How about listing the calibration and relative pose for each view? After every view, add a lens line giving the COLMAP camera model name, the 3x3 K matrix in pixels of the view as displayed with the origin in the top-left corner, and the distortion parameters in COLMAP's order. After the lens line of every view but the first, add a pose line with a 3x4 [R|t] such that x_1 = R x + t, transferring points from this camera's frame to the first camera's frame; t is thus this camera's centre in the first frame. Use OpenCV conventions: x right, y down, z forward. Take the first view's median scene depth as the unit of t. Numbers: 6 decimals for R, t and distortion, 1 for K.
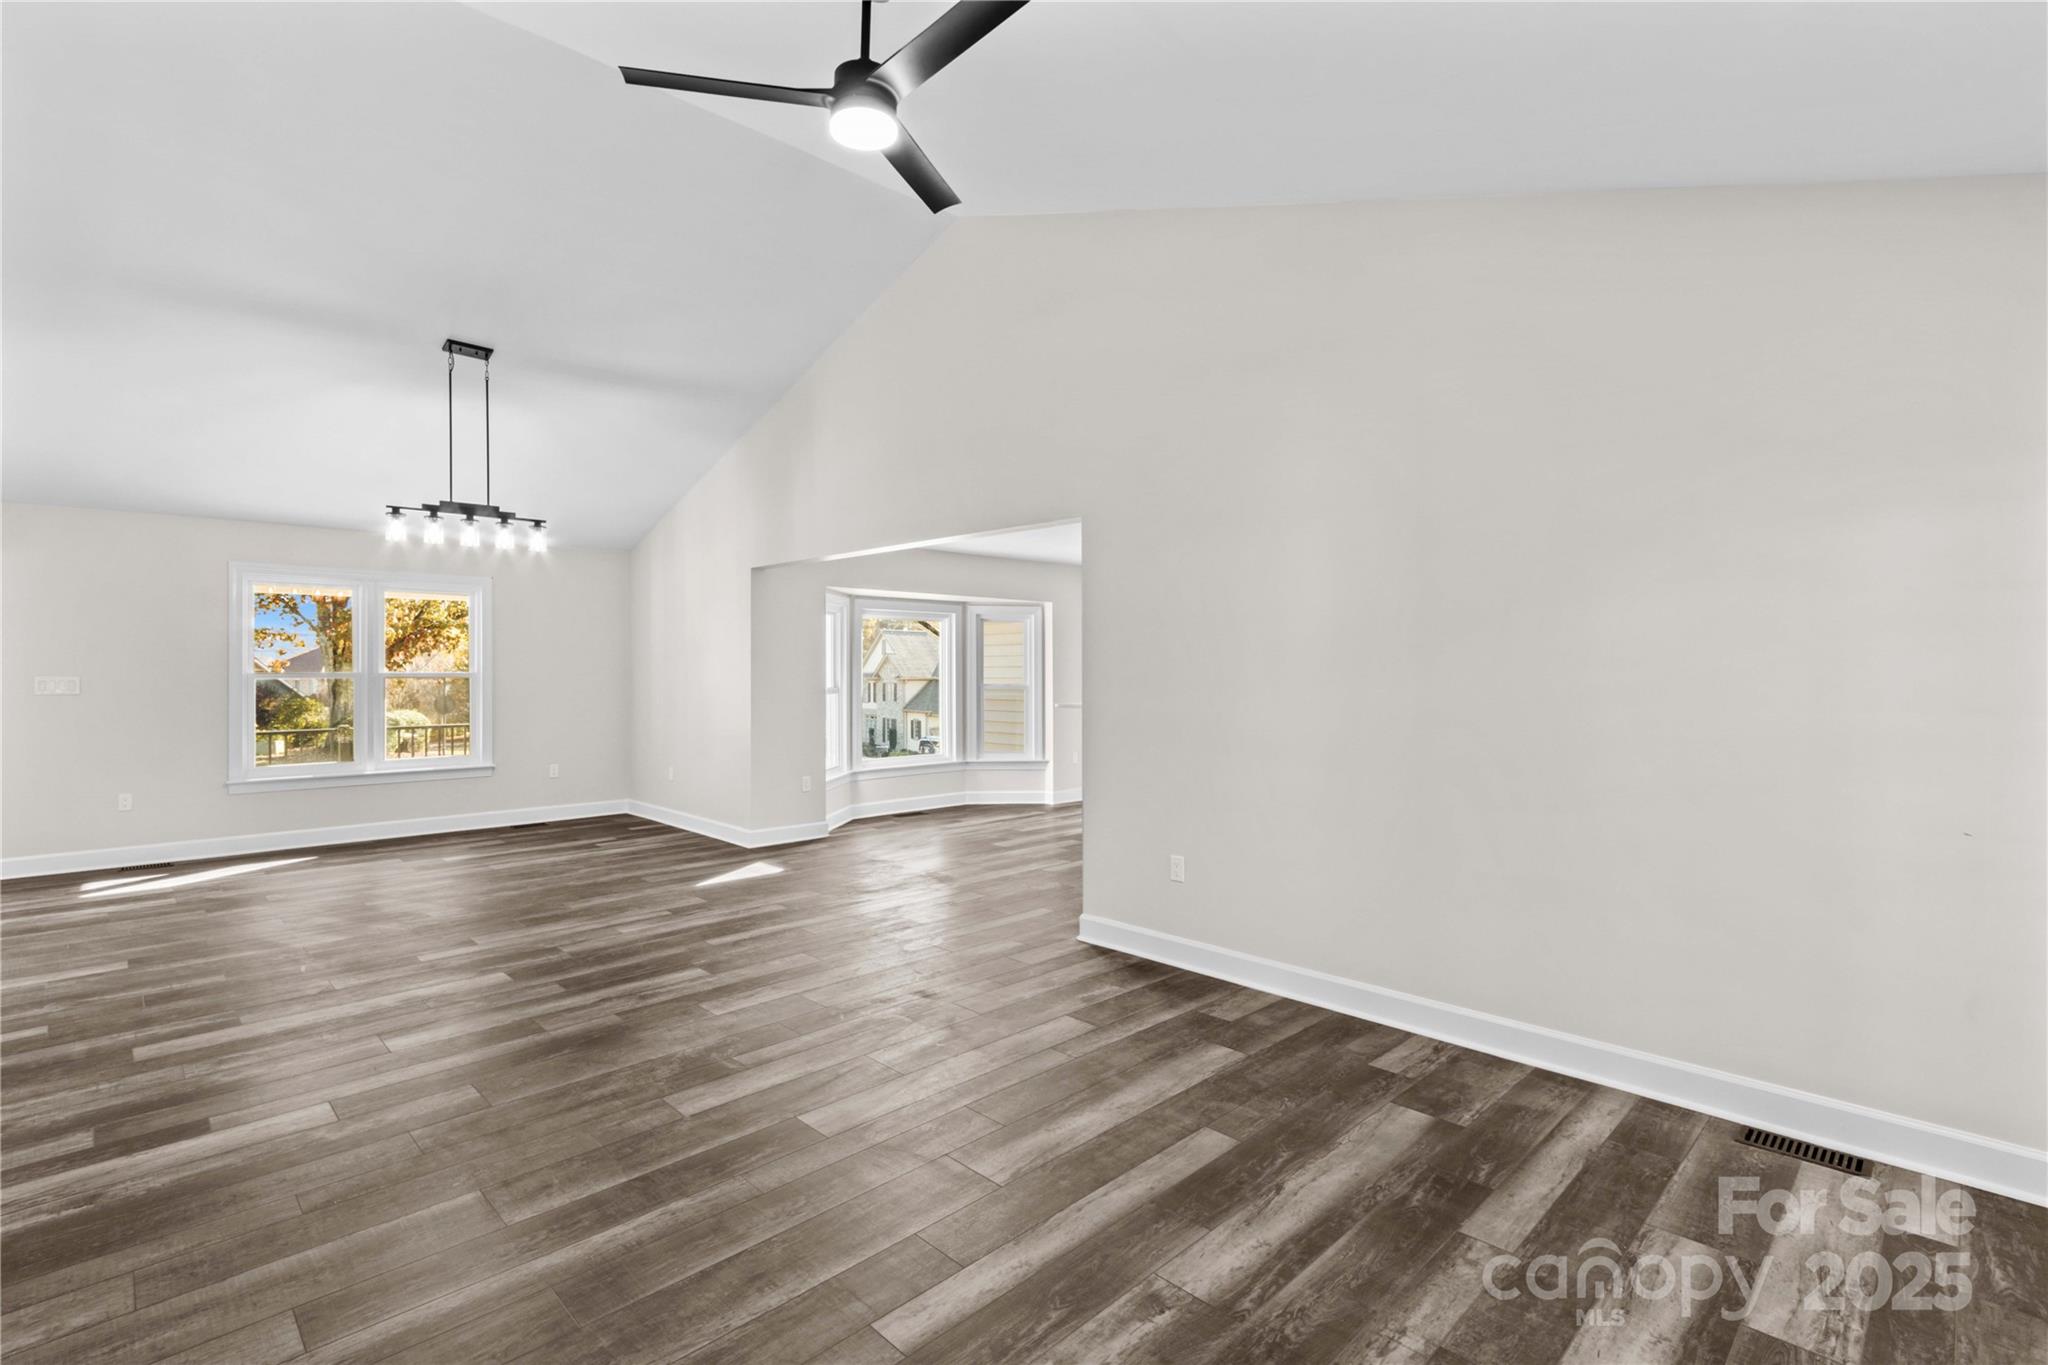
lens RADIAL K [[945.2, 0, 978.6], [0, 945.2, 661.1], [0, 0, 1]] dist [0.010228, -0.004403]
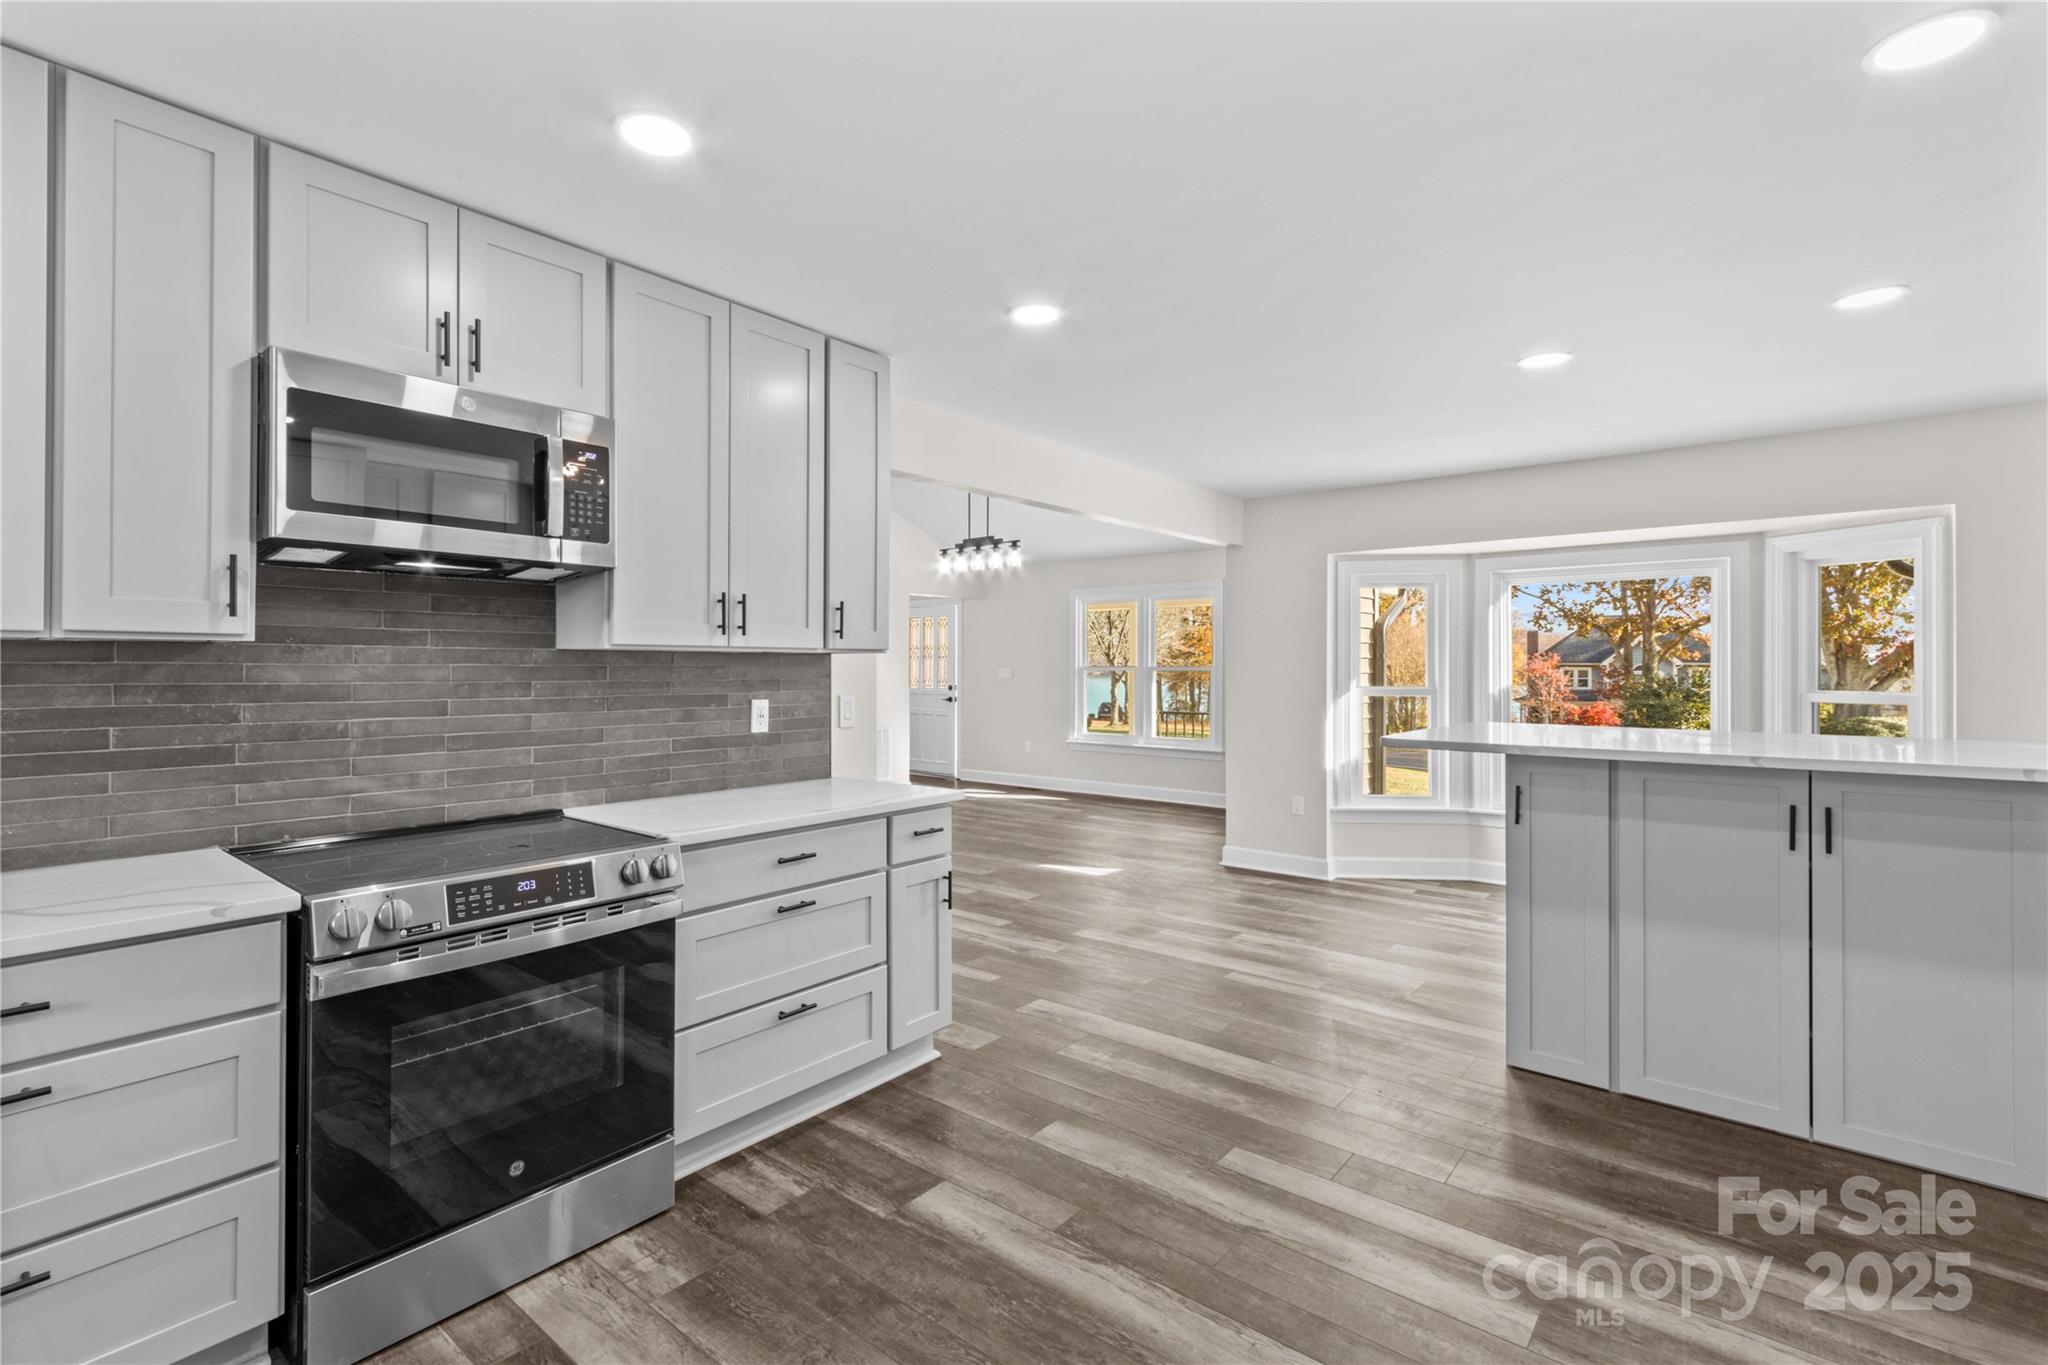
lens RADIAL K [[945.2, 0, 972.3], [0, 945.2, 661.8], [0, 0, 1]] dist [0.010228, -0.004403]
pose [[0.102617, -0.004454, -0.994711, 1.095452], [0.006816, 0.999970, -0.003775, 0.017771], [0.994698, -0.006393, 0.102644, 1.207727]]
